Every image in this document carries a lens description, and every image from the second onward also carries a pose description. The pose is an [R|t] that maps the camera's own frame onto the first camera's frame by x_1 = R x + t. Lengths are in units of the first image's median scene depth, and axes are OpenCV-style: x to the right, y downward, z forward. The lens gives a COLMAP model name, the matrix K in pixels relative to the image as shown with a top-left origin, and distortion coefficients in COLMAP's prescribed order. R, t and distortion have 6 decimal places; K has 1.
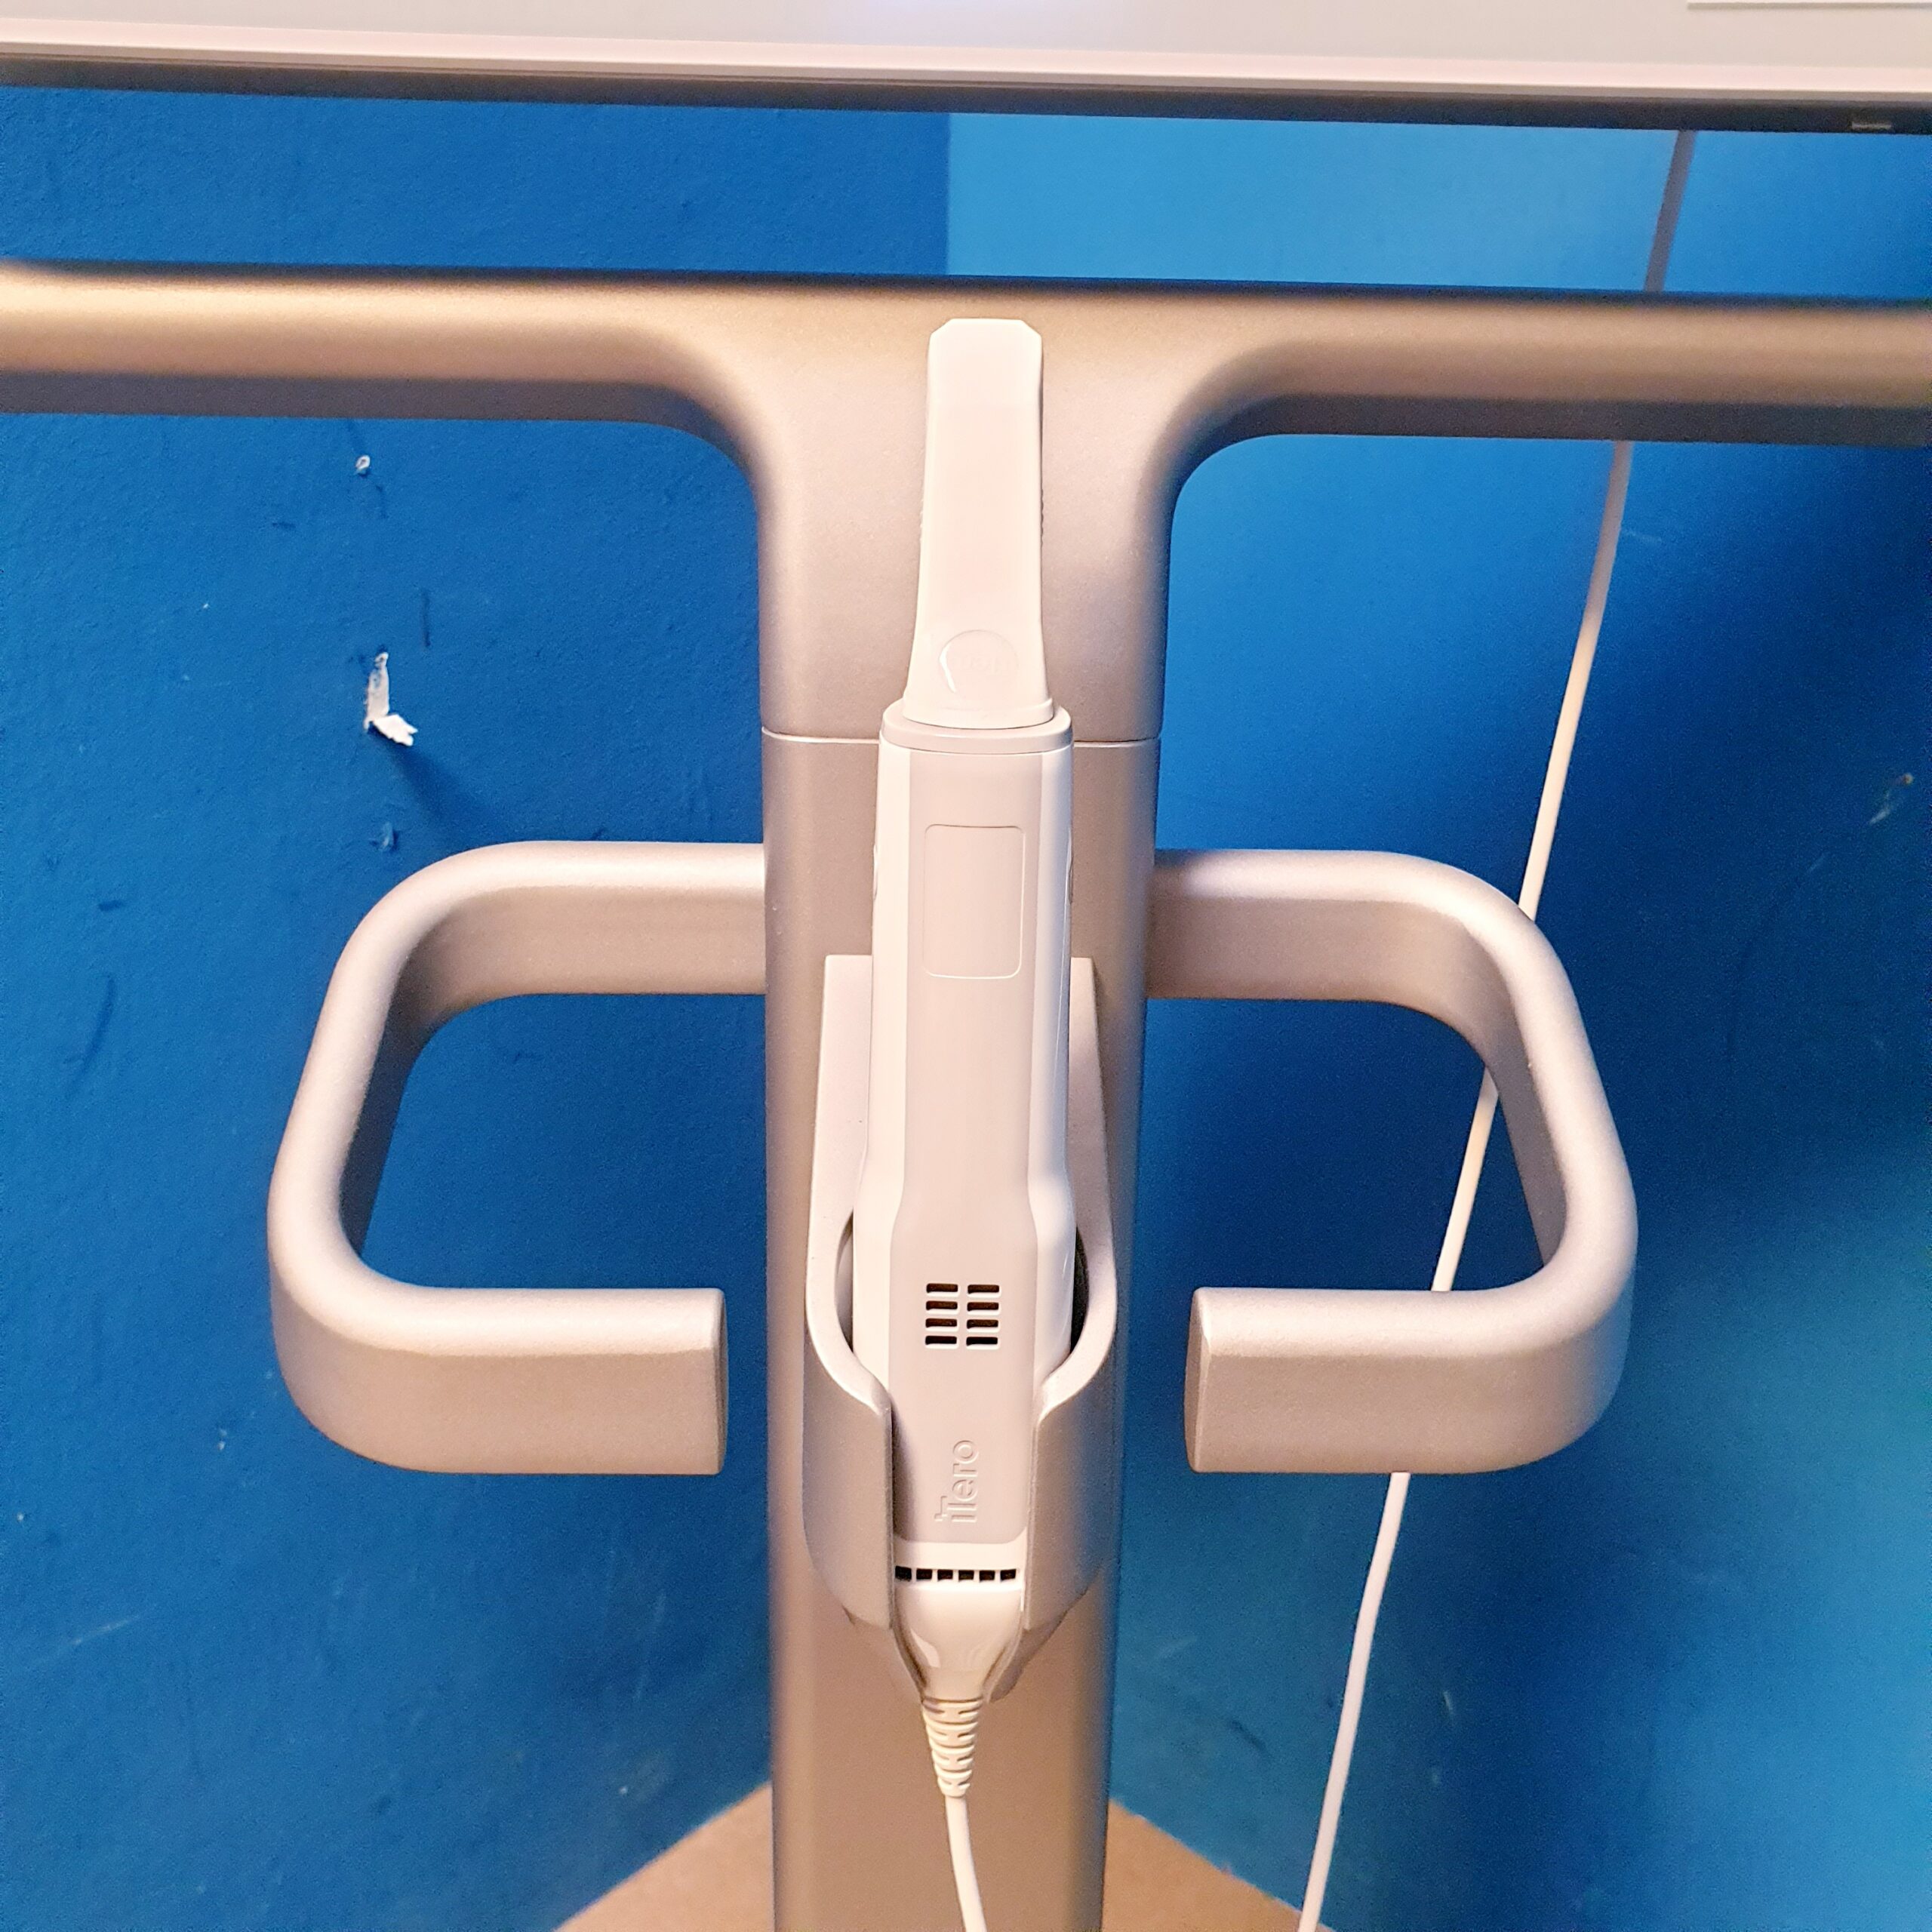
lens RADIAL K [[1967.7, 0, 987.1], [0, 1967.7, 902.4], [0, 0, 1]] dist [-0.006172, -0.019798]
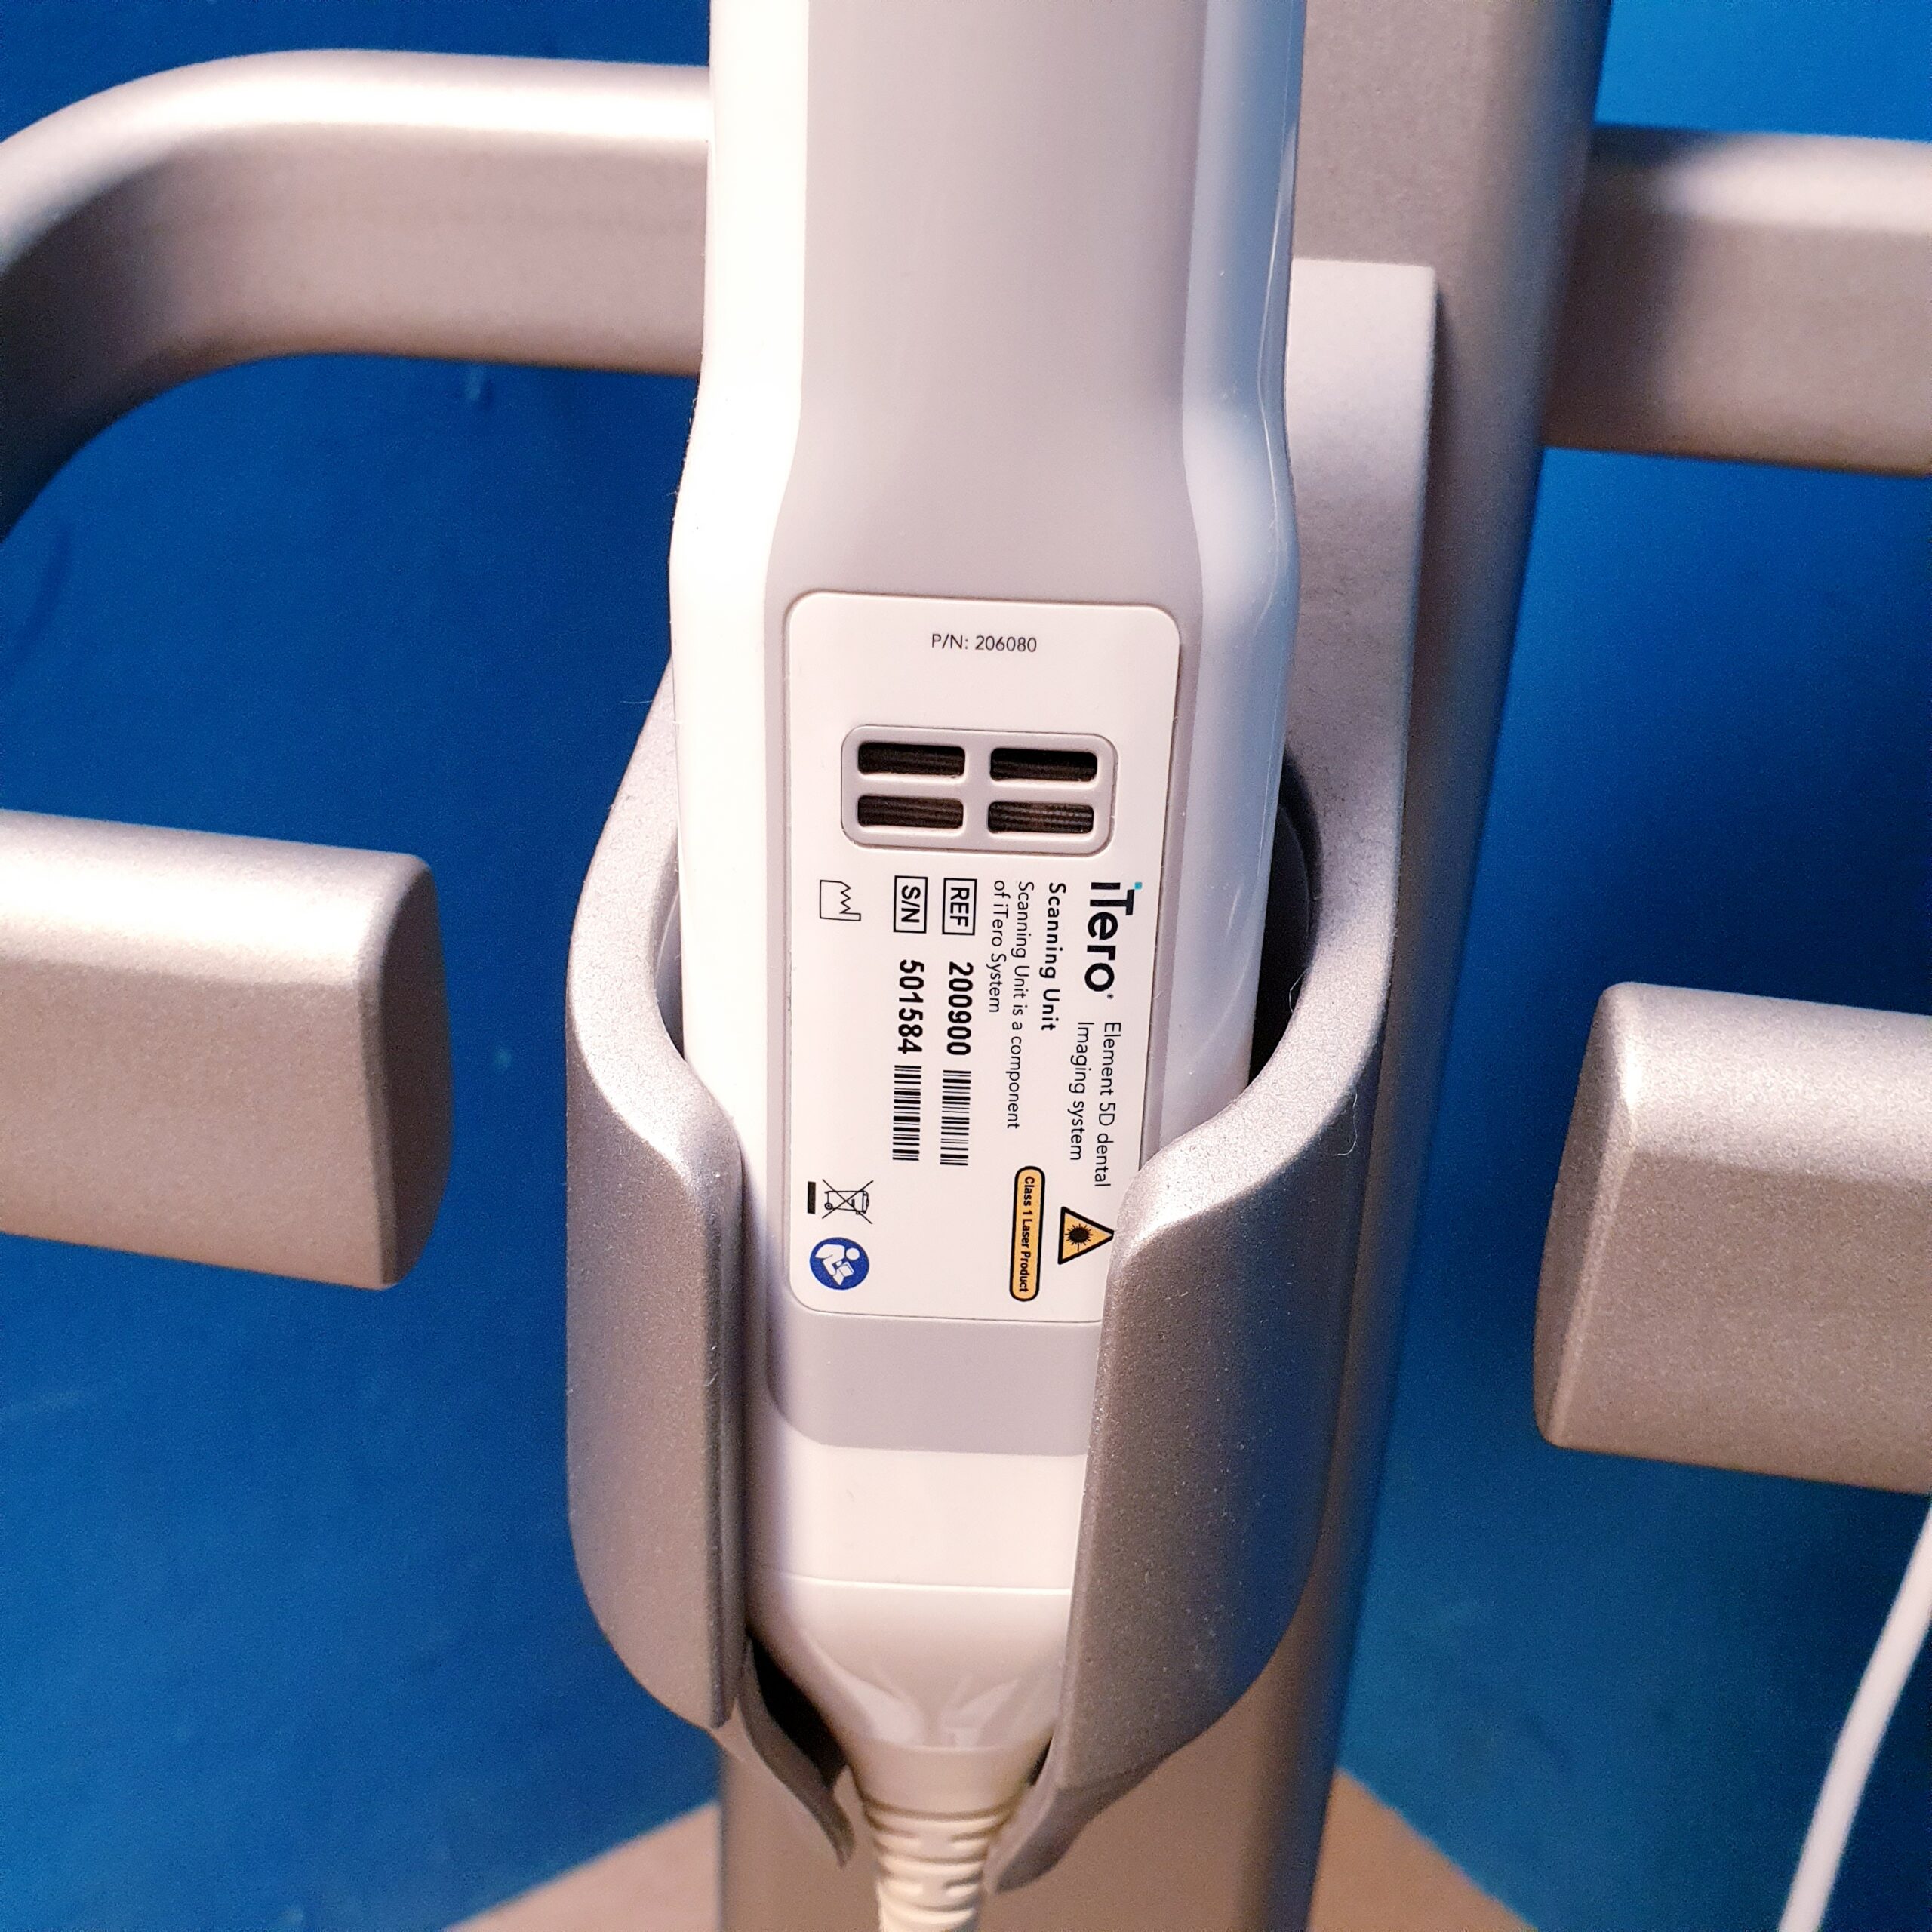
lens RADIAL K [[2081.2, 0, 943.3], [0, 2081.2, 965.4], [0, 0, 1]] dist [0.006430, -0.043263]
pose [[0.978641, 0.100691, -0.179230, 0.050894], [-0.081125, 0.990238, 0.113350, 0.154518], [0.188894, -0.096389, 0.977256, 0.569060]]
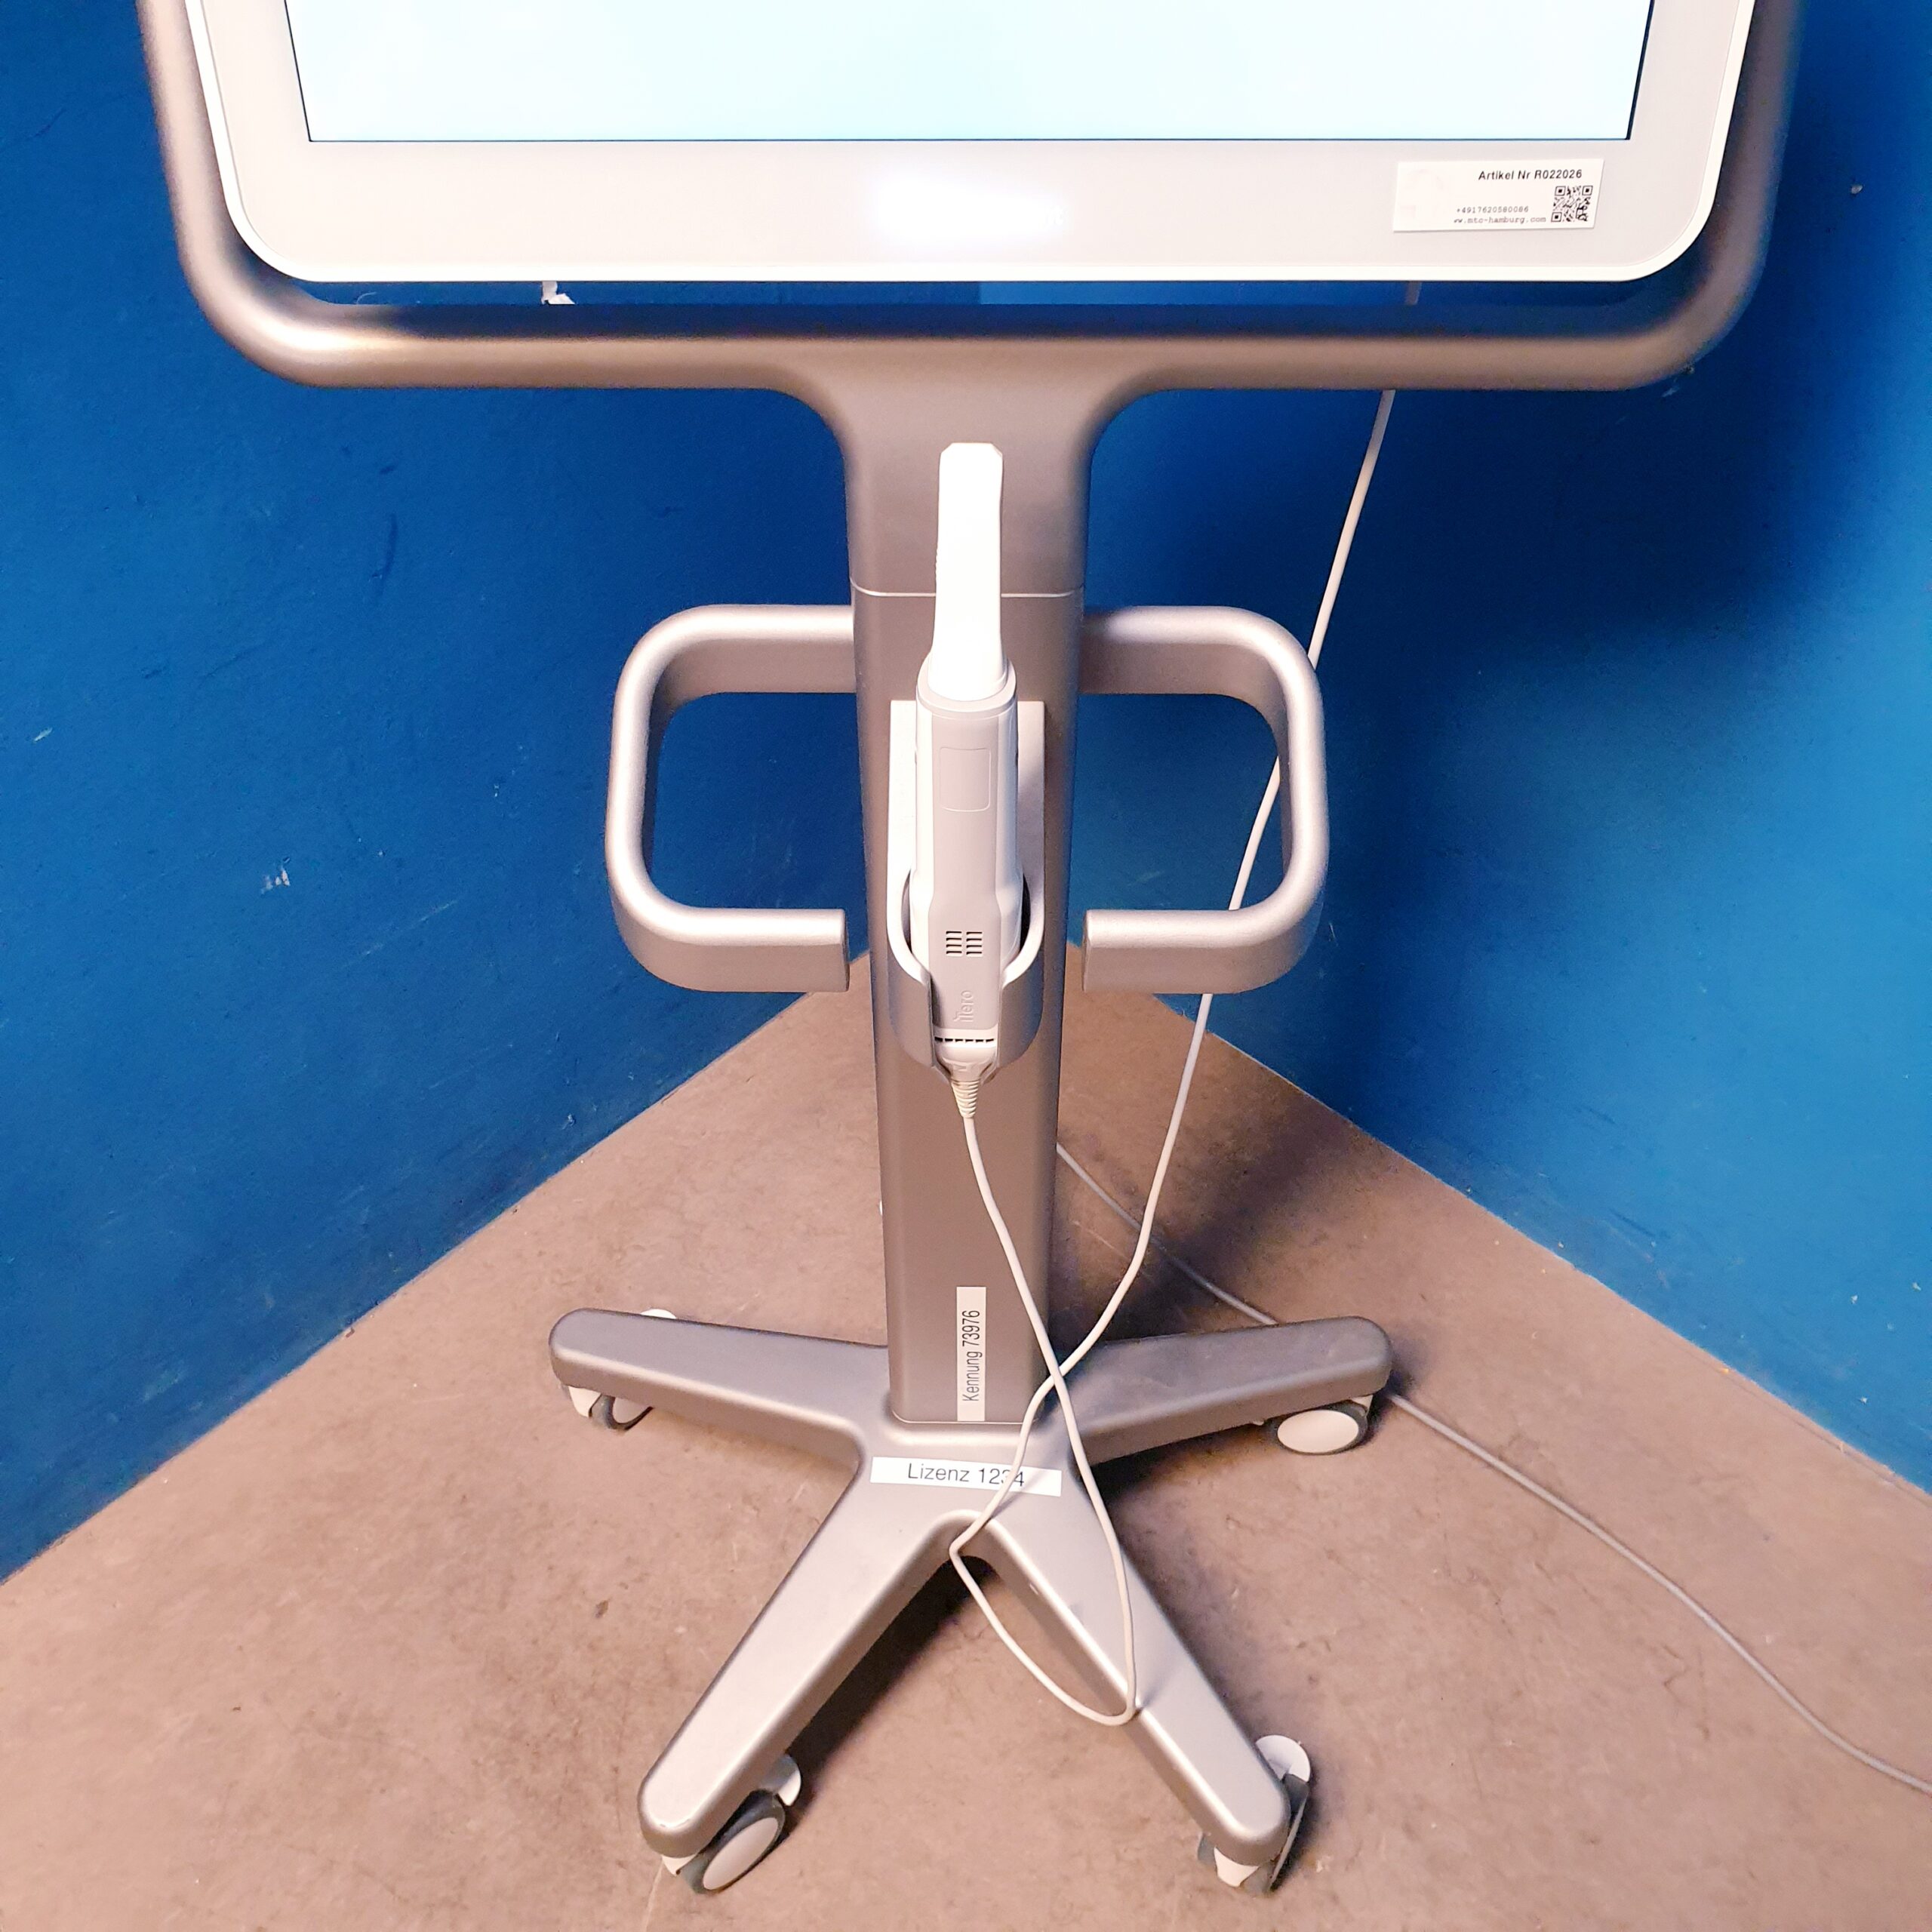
lens RADIAL K [[1922.8, 0, 966.0], [0, 1922.8, 966.0], [0, 0, 1]] dist [-0.042224, 0.010227]
pose [[0.999023, 0.010528, -0.042920, 0.067277], [0.012003, 0.870054, 0.492809, -0.675762], [0.042531, -0.492843, 0.869078, -0.664795]]
